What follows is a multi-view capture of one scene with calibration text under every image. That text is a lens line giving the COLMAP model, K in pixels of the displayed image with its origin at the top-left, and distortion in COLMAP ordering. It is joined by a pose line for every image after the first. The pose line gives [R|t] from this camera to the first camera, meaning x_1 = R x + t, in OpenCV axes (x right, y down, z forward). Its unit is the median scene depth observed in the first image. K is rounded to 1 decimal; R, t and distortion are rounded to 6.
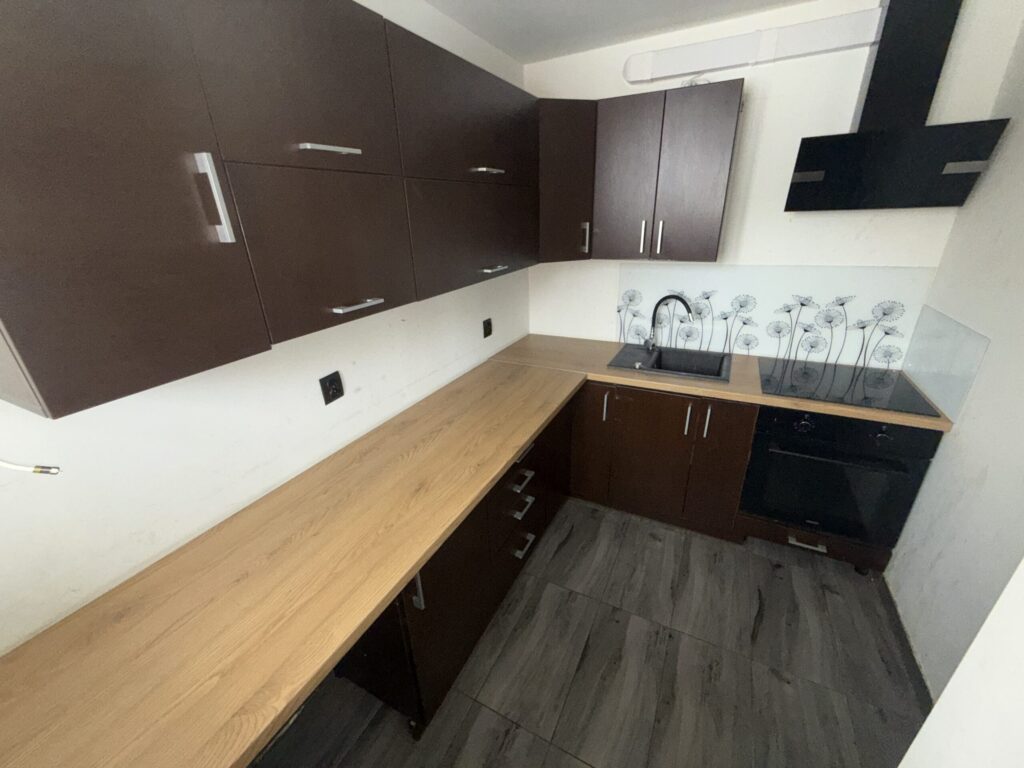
lens RADIAL K [[405.4, 0, 513.5], [0, 405.4, 386.7], [0, 0, 1]] dist [0.000856, -0.000236]
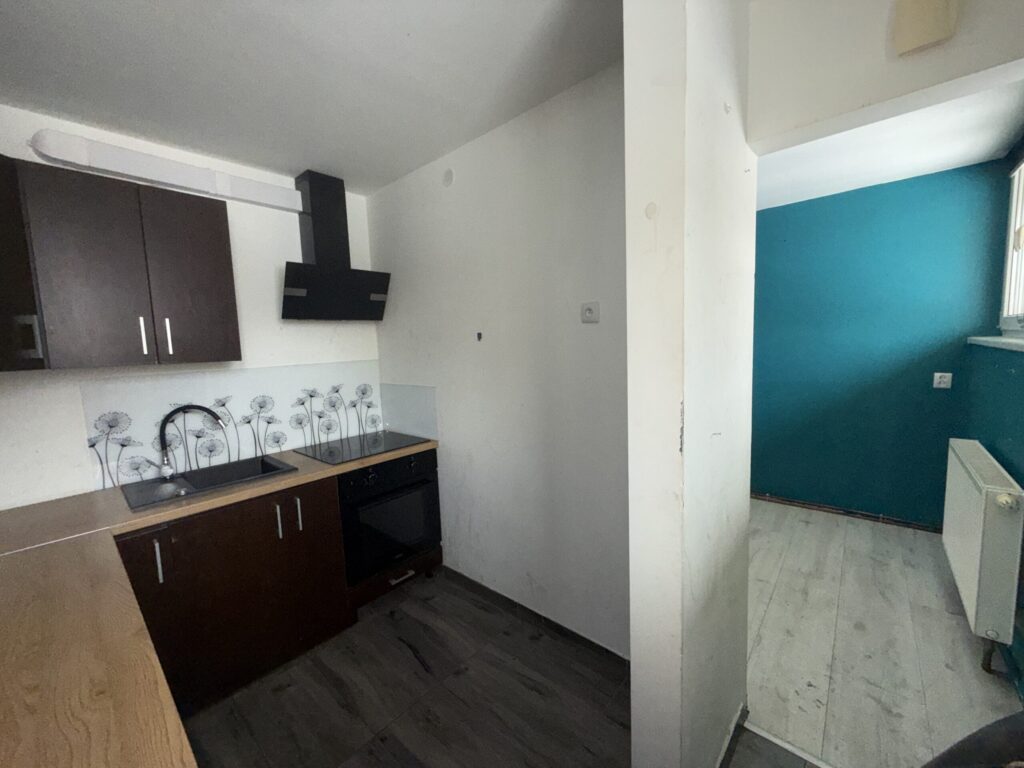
lens RADIAL K [[405.4, 0, 507.8], [0, 405.4, 385.7], [0, 0, 1]] dist [0.000856, -0.000236]
pose [[0.256030, -0.074488, 0.963795, -0.271457], [0.408817, 0.911820, -0.038131, 0.047533], [-0.875967, 0.403778, 0.263905, 0.179103]]
